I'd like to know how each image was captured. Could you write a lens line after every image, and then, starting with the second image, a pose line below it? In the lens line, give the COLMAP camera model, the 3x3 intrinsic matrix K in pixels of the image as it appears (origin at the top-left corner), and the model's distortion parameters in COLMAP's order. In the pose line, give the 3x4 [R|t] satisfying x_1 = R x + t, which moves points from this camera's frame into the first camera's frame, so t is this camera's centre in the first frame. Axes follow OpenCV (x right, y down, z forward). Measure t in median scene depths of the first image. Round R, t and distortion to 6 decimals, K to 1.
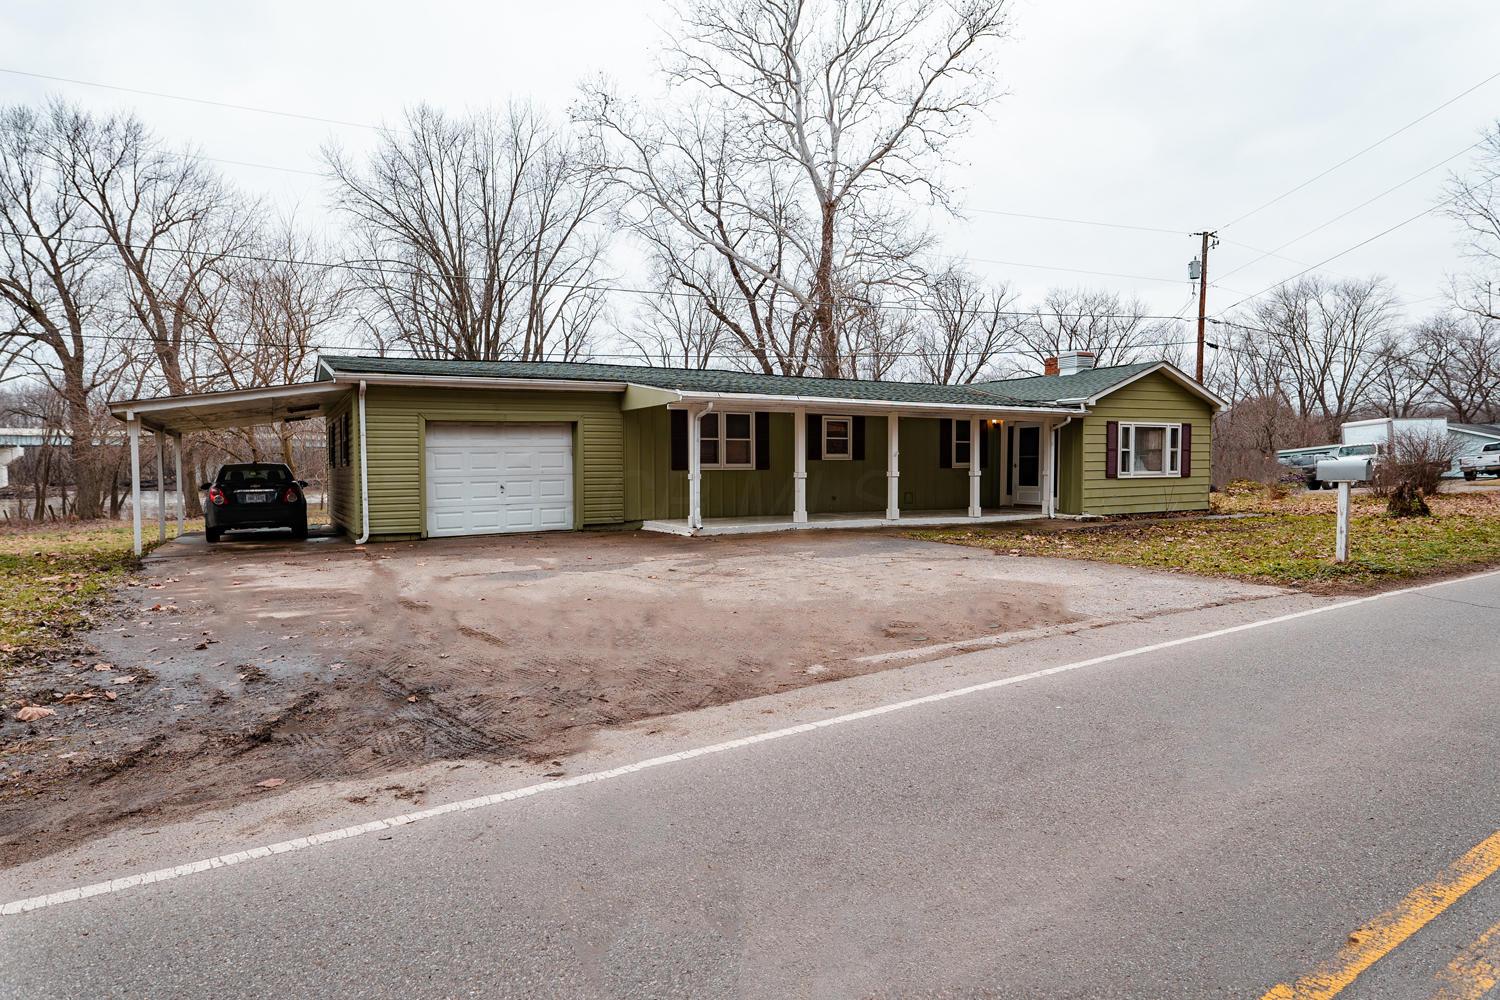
lens RADIAL K [[887.5, 0, 753.4], [0, 887.5, 505.0], [0, 0, 1]] dist [0.004471, 0.000536]
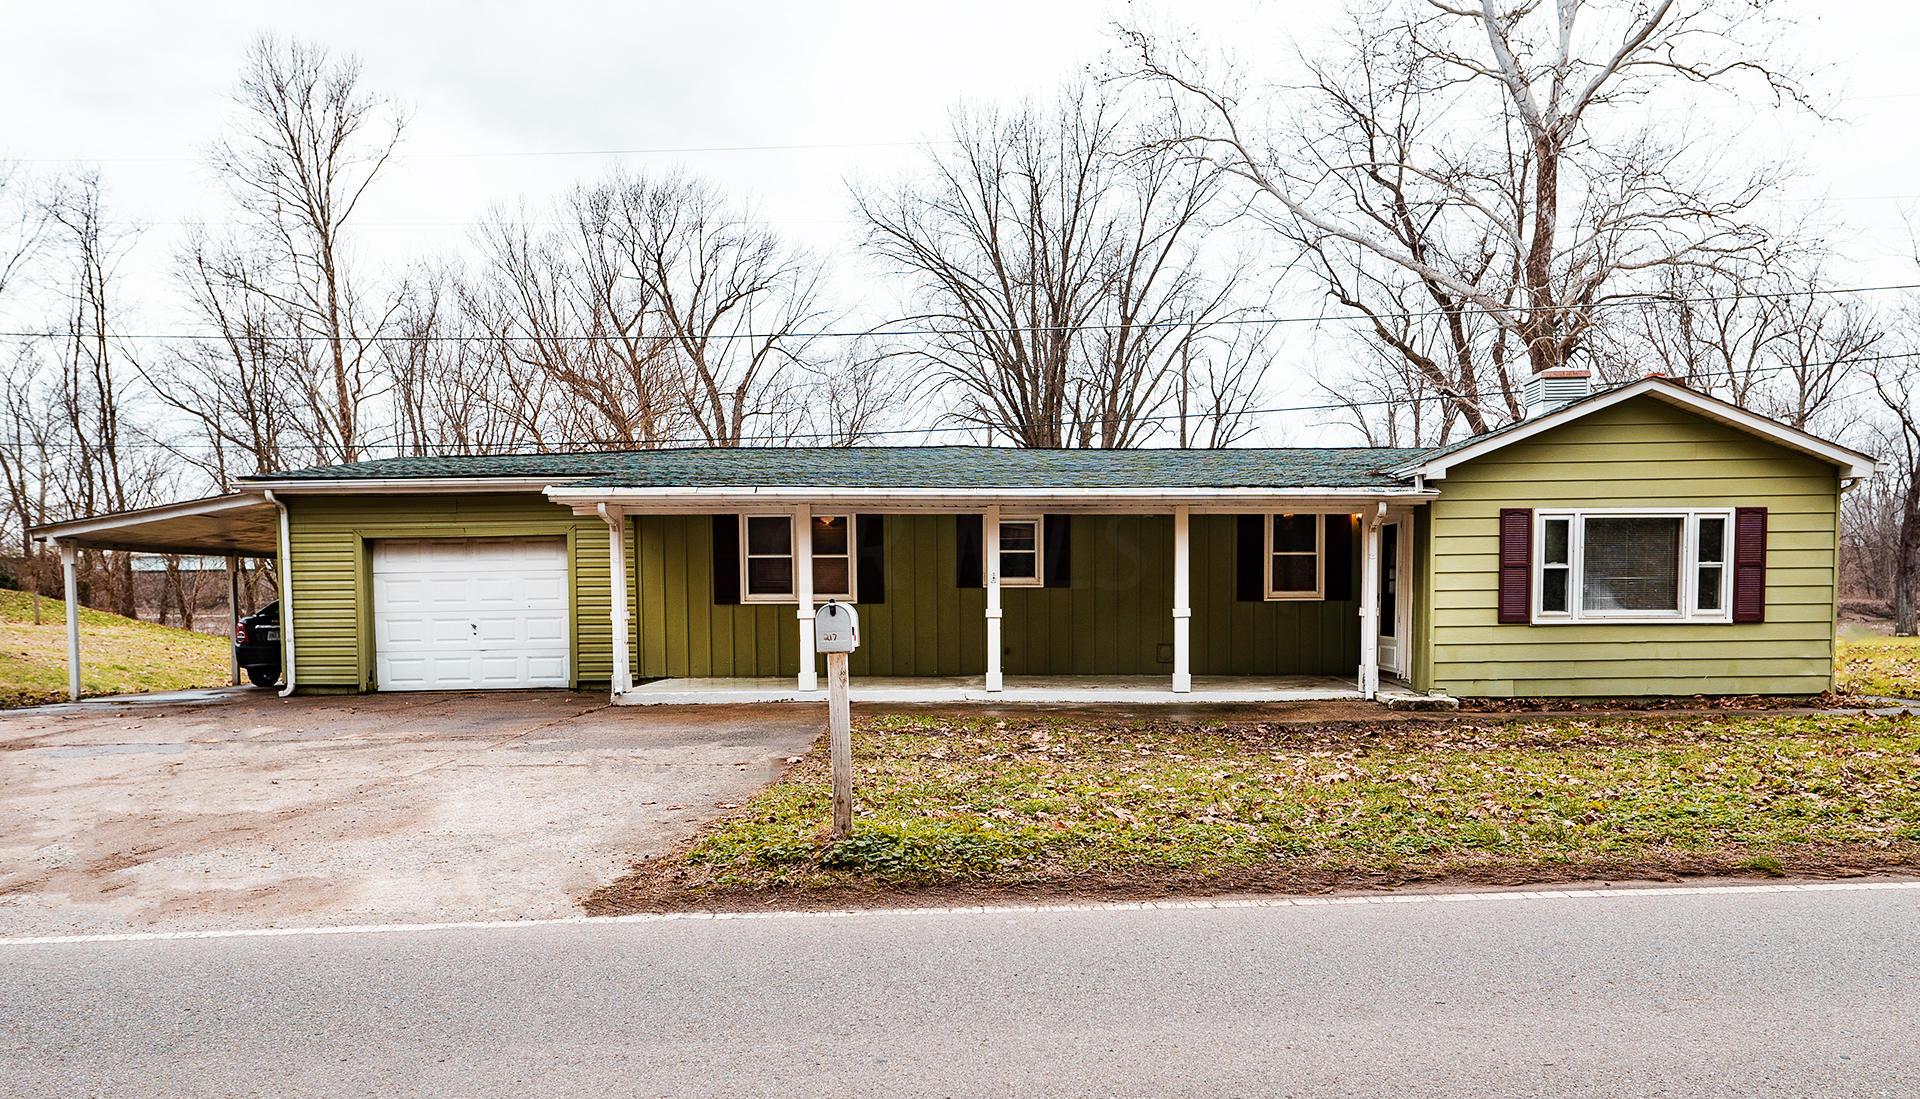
lens RADIAL K [[1314.9, 0, 959.8], [0, 1314.9, 627.5], [0, 0, 1]] dist [0.004674, -0.002165]
pose [[0.868931, 0.013308, -0.494755, 0.490095], [-0.021503, 0.999710, -0.010874, -0.013301], [0.494467, 0.020087, 0.868964, 0.206633]]
